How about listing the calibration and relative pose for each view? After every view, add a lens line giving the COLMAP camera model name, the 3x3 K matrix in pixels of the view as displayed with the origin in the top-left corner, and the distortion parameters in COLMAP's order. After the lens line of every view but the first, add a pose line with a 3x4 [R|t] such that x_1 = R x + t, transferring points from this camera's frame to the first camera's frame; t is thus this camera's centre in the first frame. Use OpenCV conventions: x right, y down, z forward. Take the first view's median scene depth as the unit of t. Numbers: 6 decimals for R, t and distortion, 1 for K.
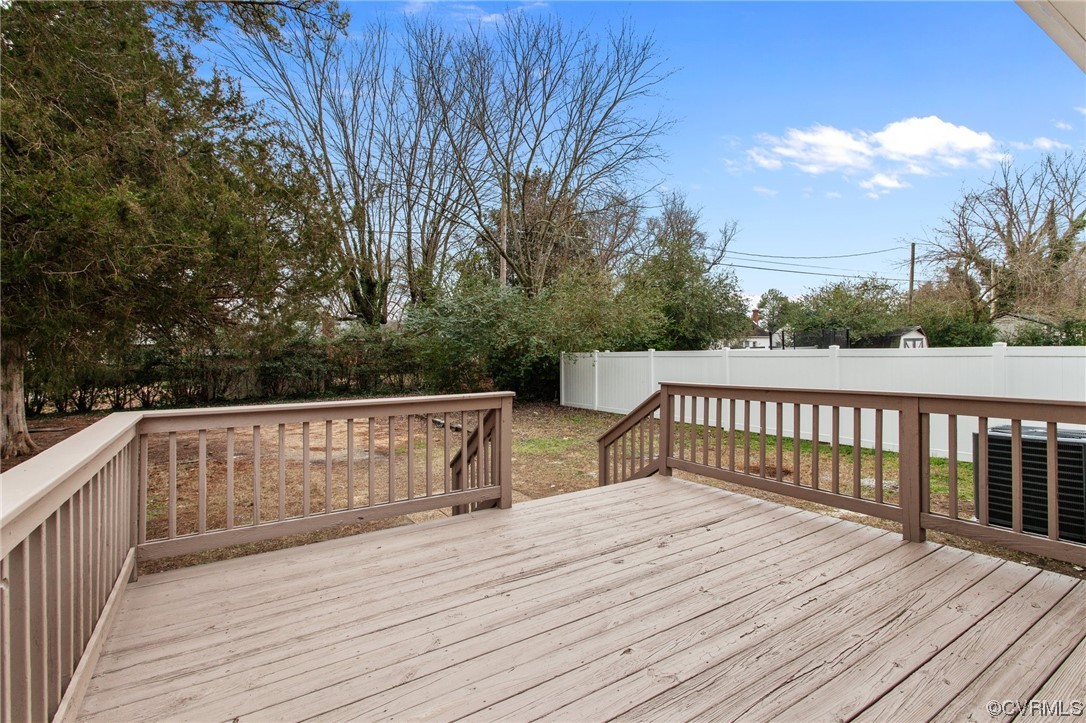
lens RADIAL K [[512.8, 0, 542.2], [0, 512.8, 353.1], [0, 0, 1]] dist [-0.002811, -0.000257]
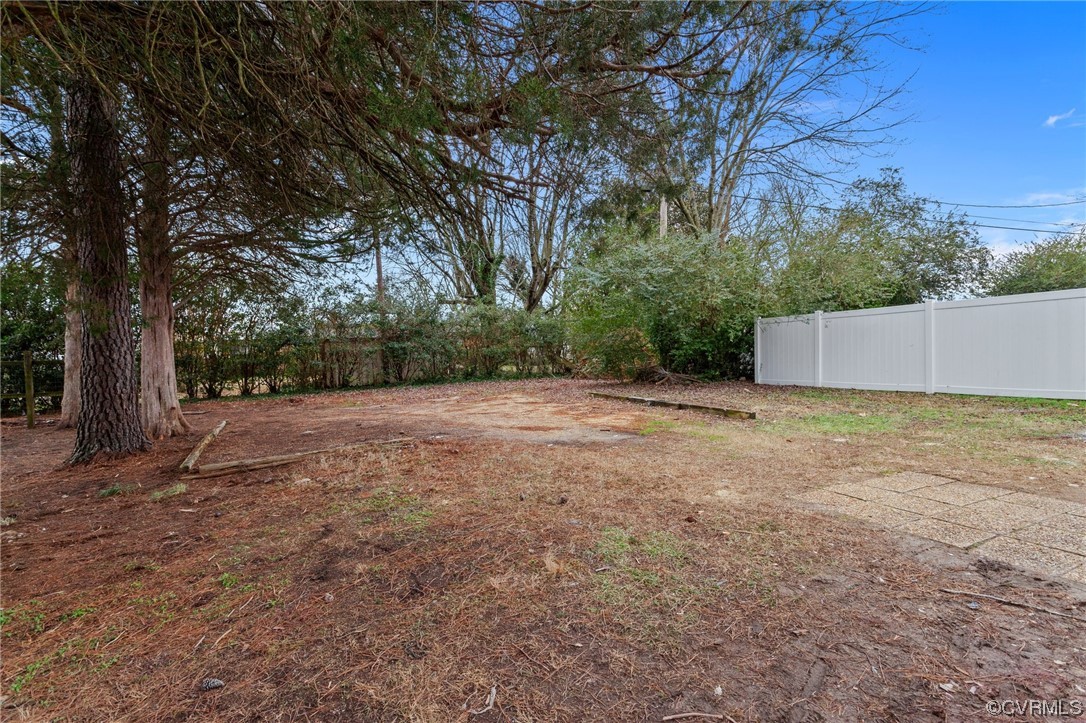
lens RADIAL K [[520.7, 0, 543.0], [0, 520.7, 361.5], [0, 0, 1]] dist [-0.001258, 0.000831]
pose [[0.991879, -0.015707, -0.126210, -0.204879], [0.018422, 0.999623, 0.020378, 0.046830], [0.125842, -0.022538, 0.991794, 0.155087]]
